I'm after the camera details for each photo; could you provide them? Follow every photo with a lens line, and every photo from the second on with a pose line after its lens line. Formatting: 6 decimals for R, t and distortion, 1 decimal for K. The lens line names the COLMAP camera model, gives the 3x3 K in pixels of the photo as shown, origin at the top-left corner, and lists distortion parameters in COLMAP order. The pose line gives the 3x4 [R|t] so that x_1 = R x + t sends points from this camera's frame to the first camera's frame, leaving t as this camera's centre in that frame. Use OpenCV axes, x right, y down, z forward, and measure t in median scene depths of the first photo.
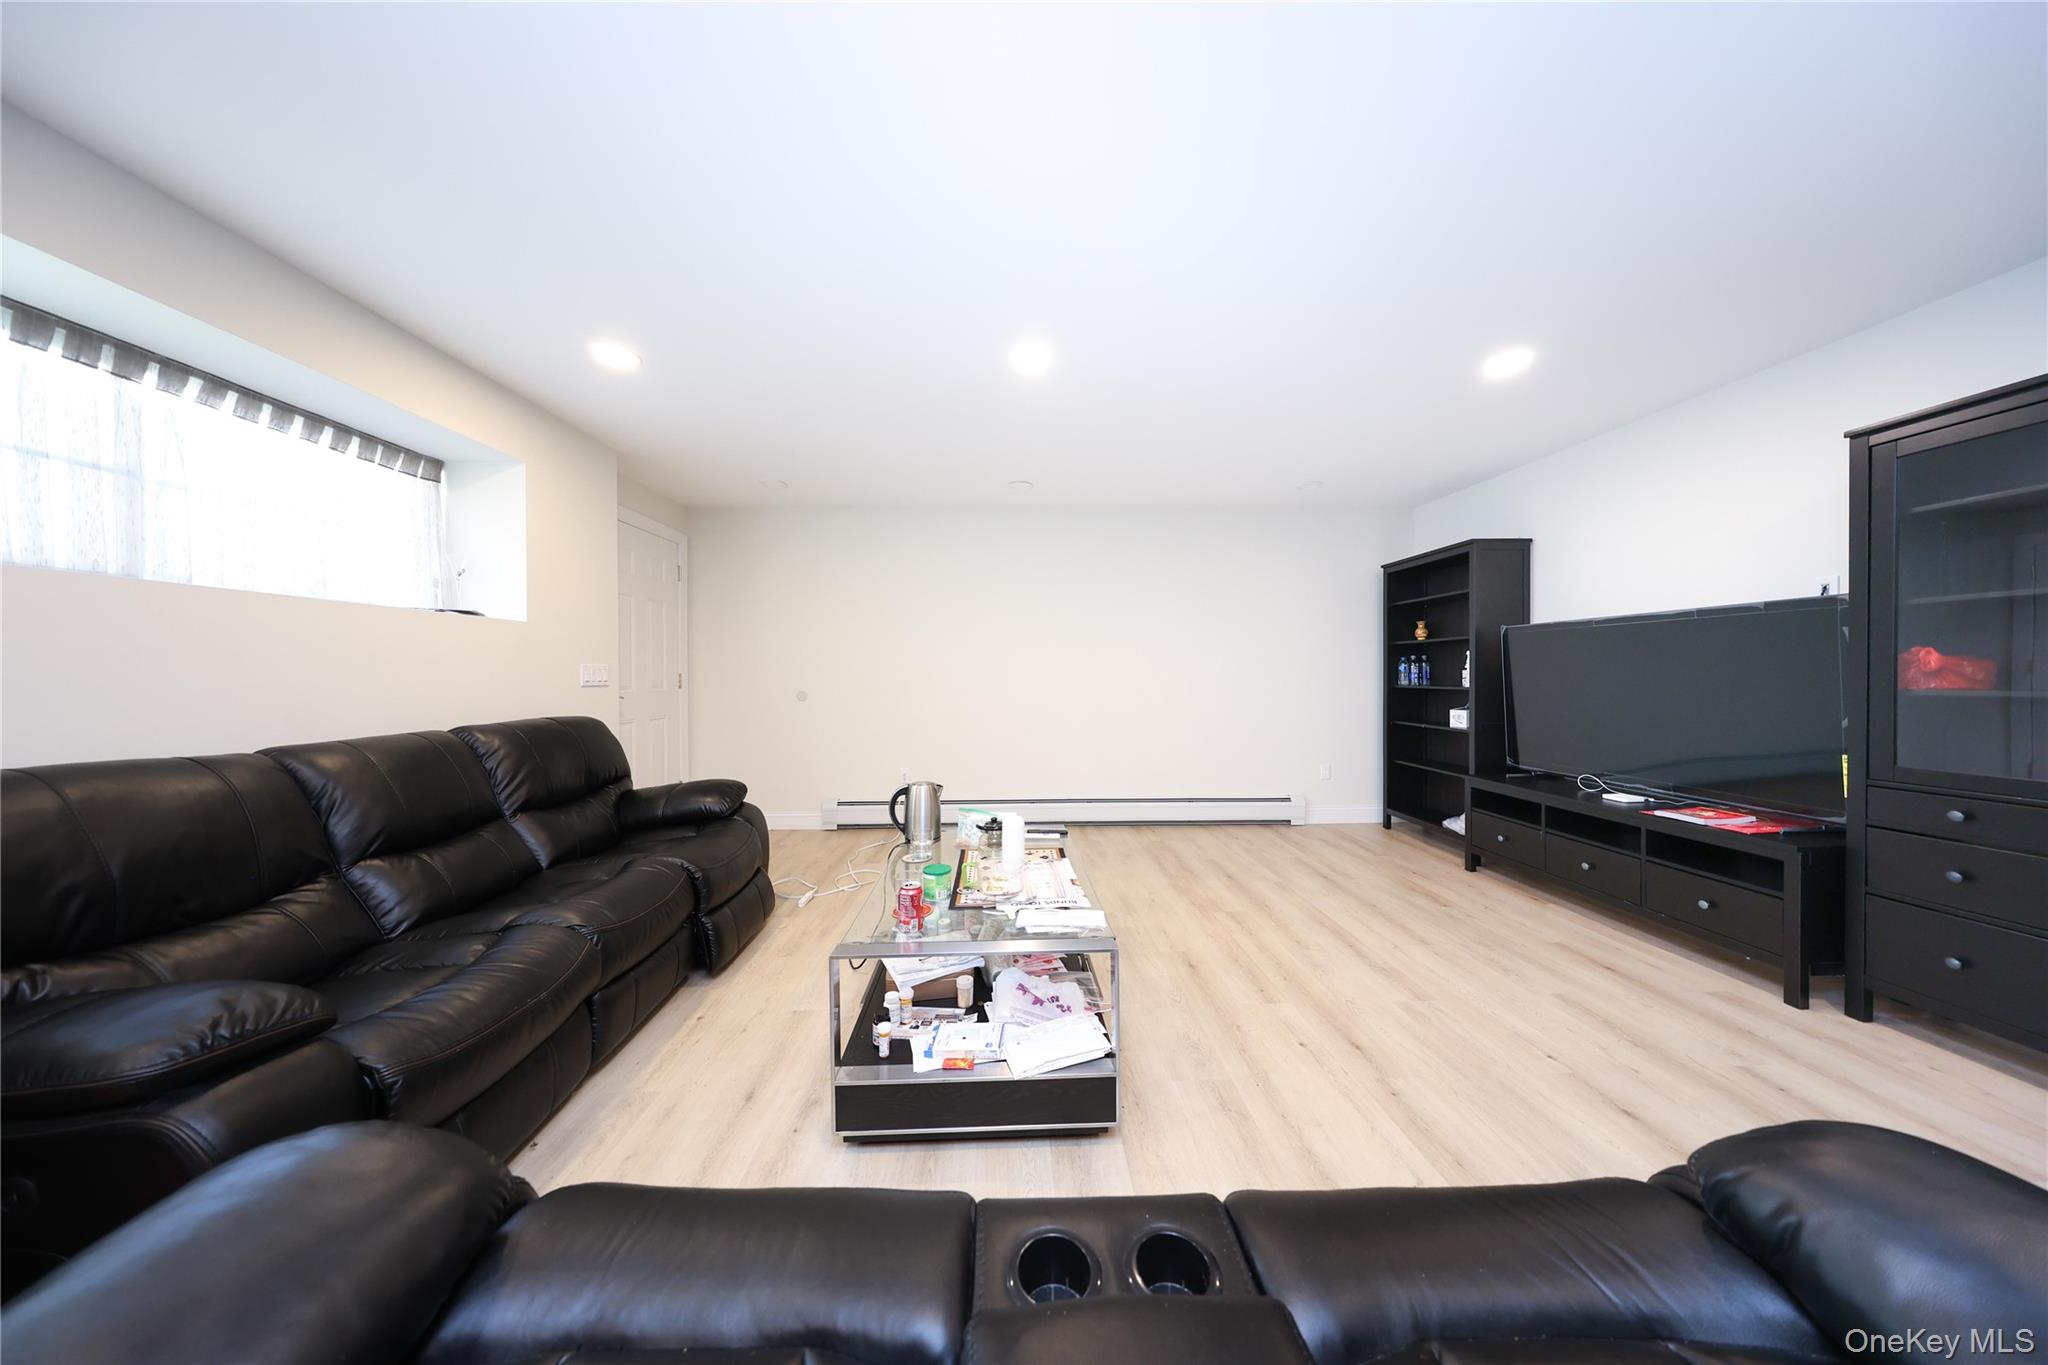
lens RADIAL K [[596.9, 0, 1027.1], [0, 596.9, 680.0], [0, 0, 1]] dist [0.000484, -0.000020]
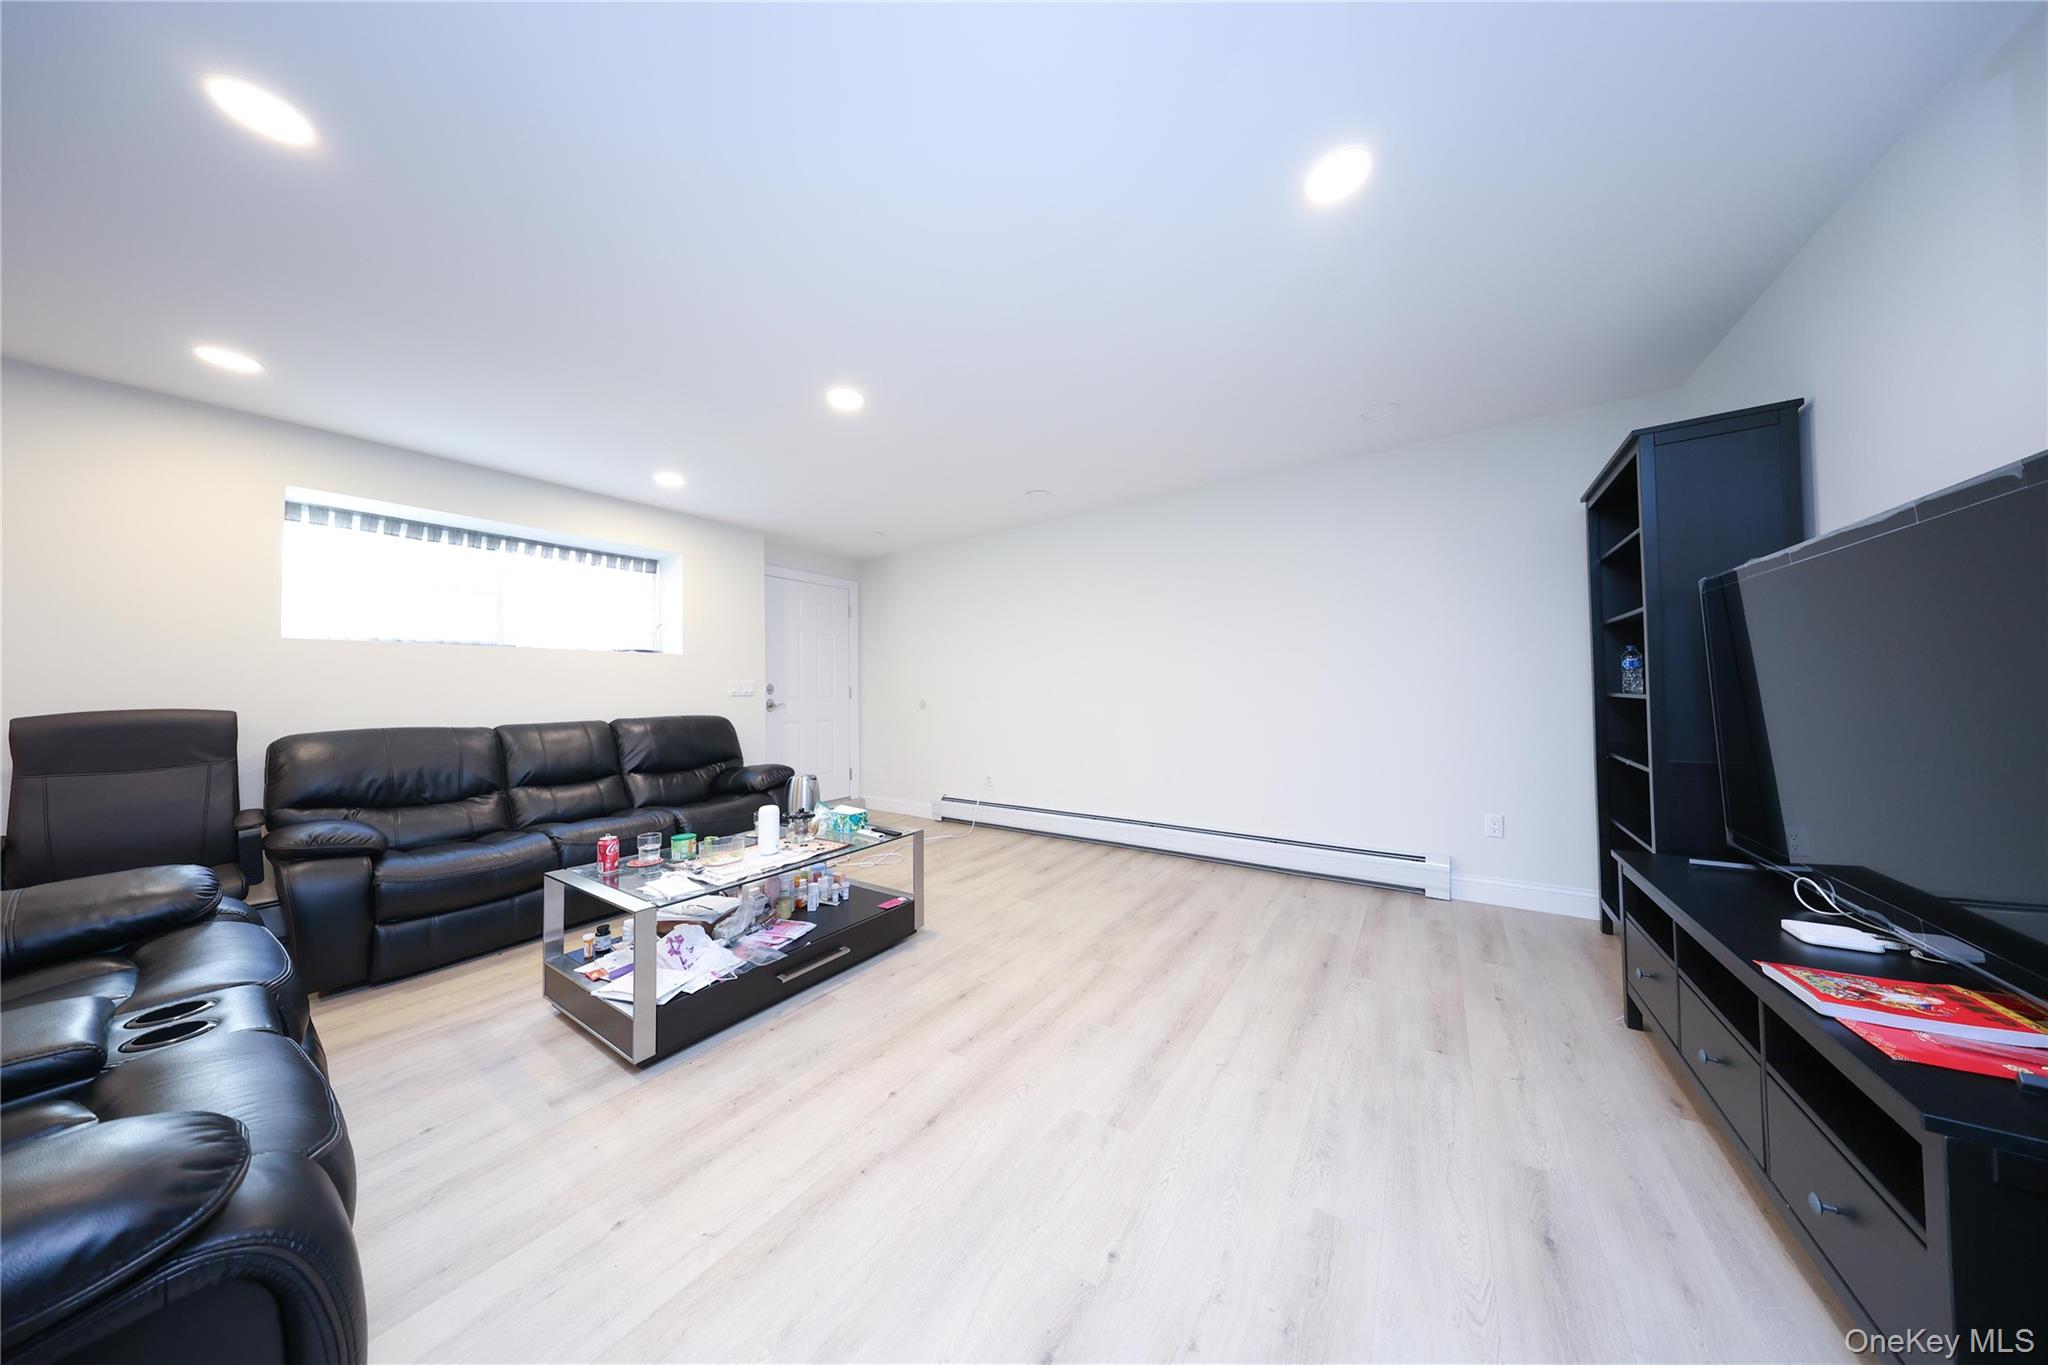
lens RADIAL K [[596.9, 0, 1027.1], [0, 596.9, 680.0], [0, 0, 1]] dist [0.000484, -0.000020]
pose [[0.800504, -0.018174, -0.599052, 0.832070], [0.004637, 0.999698, -0.024133, 0.012844], [0.599310, 0.016540, 0.800346, 0.286291]]
